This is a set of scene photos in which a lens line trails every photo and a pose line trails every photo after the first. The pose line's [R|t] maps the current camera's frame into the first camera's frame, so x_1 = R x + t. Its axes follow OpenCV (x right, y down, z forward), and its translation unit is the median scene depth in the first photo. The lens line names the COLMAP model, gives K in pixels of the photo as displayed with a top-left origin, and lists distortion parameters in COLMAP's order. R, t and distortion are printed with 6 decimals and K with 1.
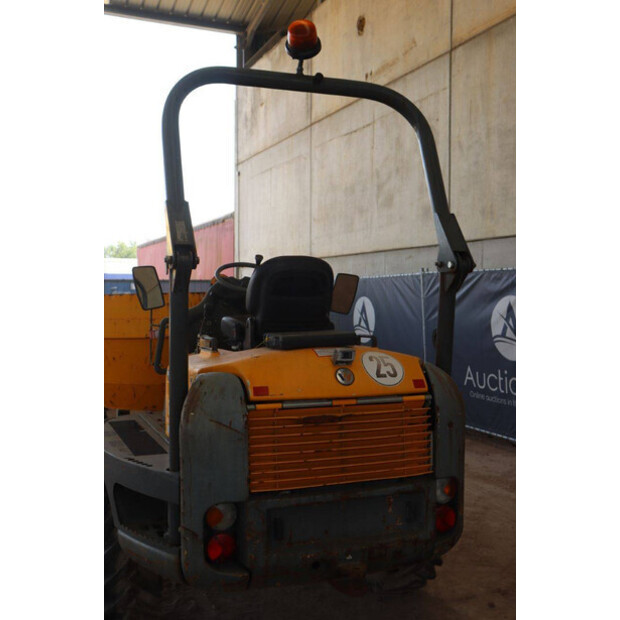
lens RADIAL K [[749.9, 0, 313.4], [0, 749.9, 311.7], [0, 0, 1]] dist [0.019993, 0.000000]
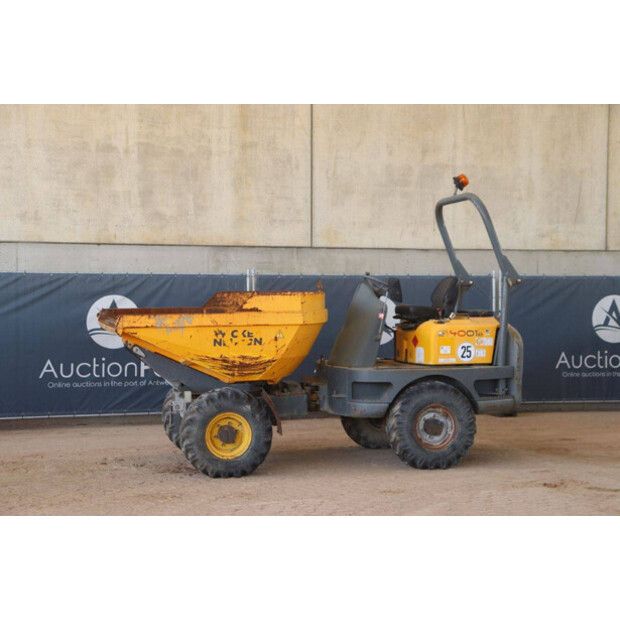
lens RADIAL K [[1144.3, 0, 306.6], [0, 1144.3, 313.3], [0, 0, 1]] dist [0.216383, 0.000000]
pose [[0.119742, -0.015200, 0.992689, -1.359701], [0.021848, 0.999681, 0.012671, -0.007646], [-0.992565, 0.020171, 0.120036, 0.407381]]
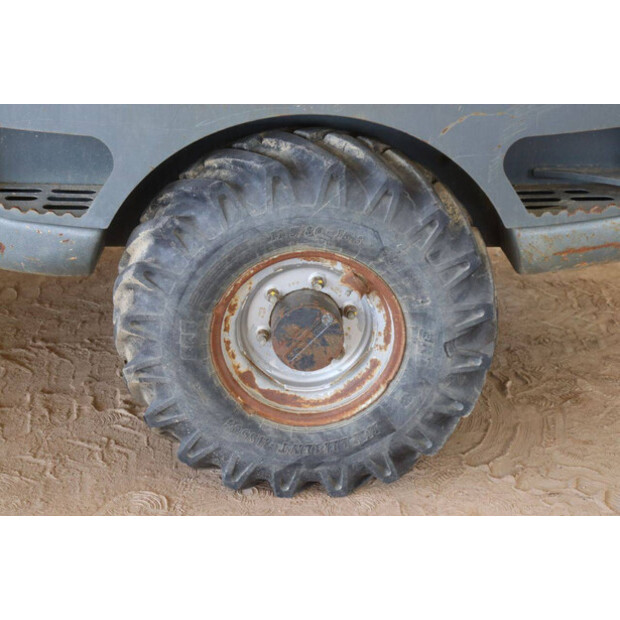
lens RADIAL K [[1020.9, 0, 308.8], [0, 1020.9, 309.7], [0, 0, 1]] dist [-0.189635, 0.000000]
pose [[0.343896, -0.380653, 0.858393, -0.334404], [0.008582, 0.915385, 0.402488, 0.025413], [-0.938968, -0.131048, 0.318064, 0.341421]]
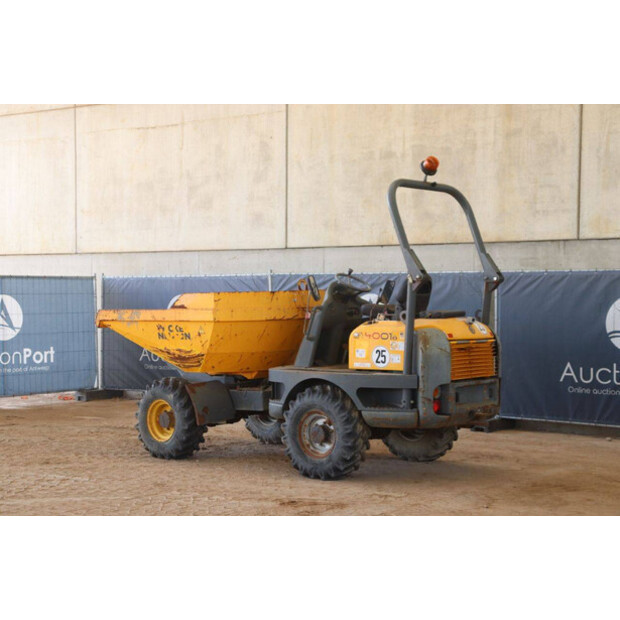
lens RADIAL K [[1145.8, 0, 308.9], [0, 1145.8, 308.8], [0, 0, 1]] dist [0.294984, 0.000000]
pose [[0.874516, -0.004075, 0.484979, -0.690004], [0.008609, 0.999938, -0.007122, 0.015241], [-0.484919, 0.010404, 0.874497, -0.590544]]
